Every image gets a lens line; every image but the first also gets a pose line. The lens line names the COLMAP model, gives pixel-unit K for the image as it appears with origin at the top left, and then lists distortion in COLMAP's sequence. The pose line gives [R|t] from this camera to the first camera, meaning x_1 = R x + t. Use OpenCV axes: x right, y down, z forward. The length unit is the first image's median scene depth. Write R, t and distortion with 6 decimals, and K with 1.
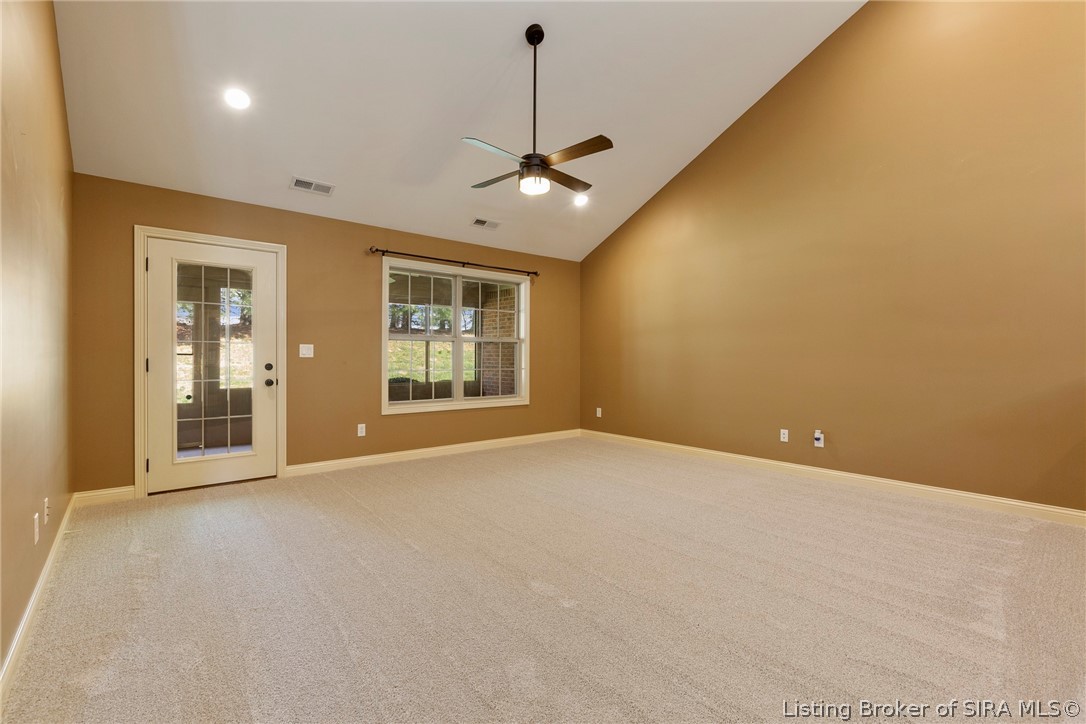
lens RADIAL K [[483.9, 0, 540.7], [0, 483.9, 358.4], [0, 0, 1]] dist [-0.001588, -0.000129]
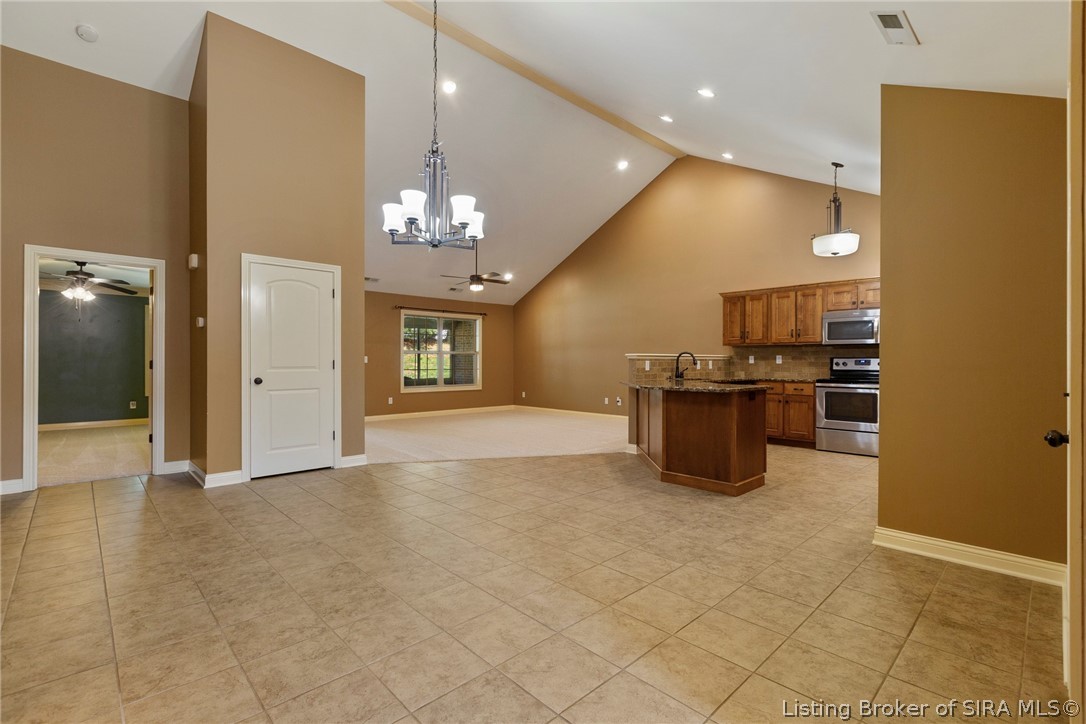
lens RADIAL K [[486.8, 0, 548.0], [0, 486.8, 362.7], [0, 0, 1]] dist [-0.000073, 0.000266]
pose [[0.997888, -0.004059, 0.064830, 0.107873], [0.004300, 0.999984, -0.003575, 0.005869], [-0.064814, 0.003846, 0.997890, -0.815670]]
